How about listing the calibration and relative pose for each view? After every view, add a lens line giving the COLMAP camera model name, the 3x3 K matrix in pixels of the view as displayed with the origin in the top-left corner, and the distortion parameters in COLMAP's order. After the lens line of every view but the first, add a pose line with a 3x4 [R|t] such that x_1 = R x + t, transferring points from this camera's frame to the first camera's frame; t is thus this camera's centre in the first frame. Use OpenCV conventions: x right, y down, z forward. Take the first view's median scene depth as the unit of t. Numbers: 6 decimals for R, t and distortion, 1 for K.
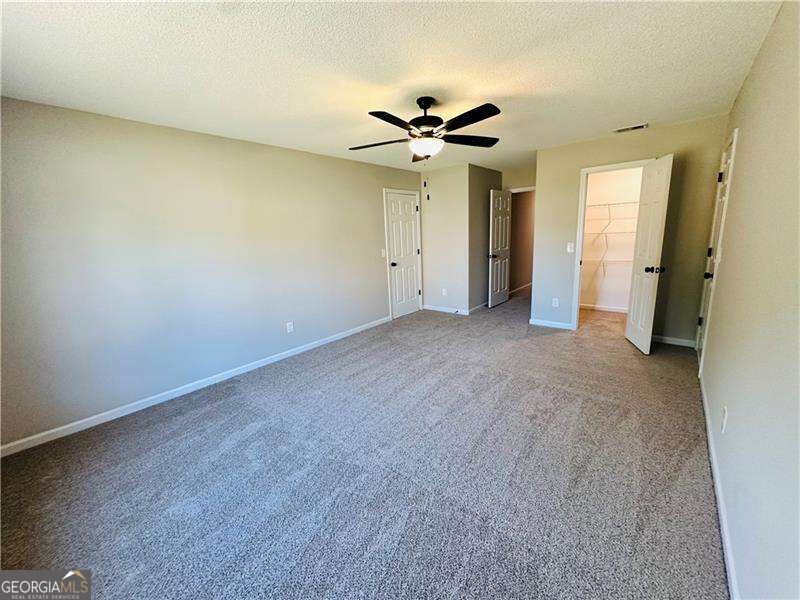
lens RADIAL K [[319.0, 0, 397.8], [0, 319.0, 303.4], [0, 0, 1]] dist [0.000955, 0.000185]
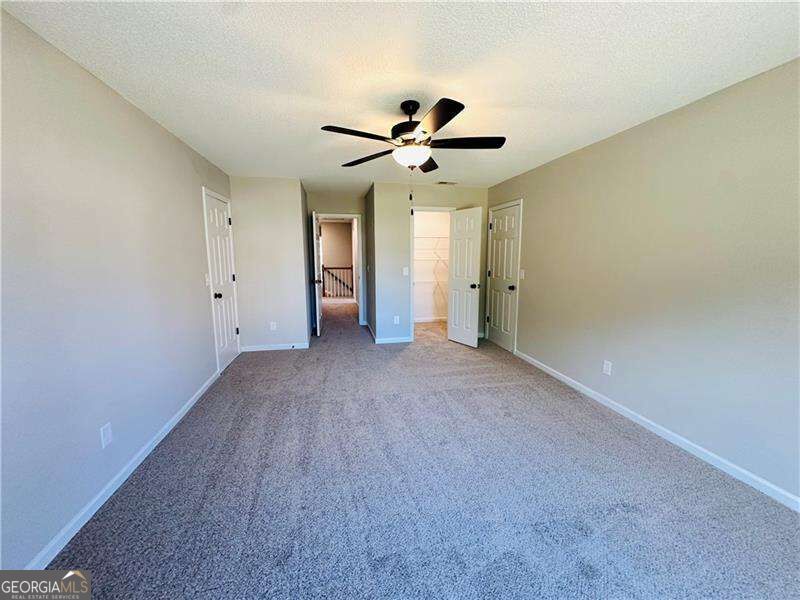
lens RADIAL K [[319.0, 0, 397.8], [0, 319.0, 303.4], [0, 0, 1]] dist [0.000955, 0.000185]
pose [[0.612463, -0.077557, 0.786685, -0.400827], [0.144387, 0.989410, -0.014868, -0.046305], [-0.777201, 0.122693, 0.617175, 0.319998]]
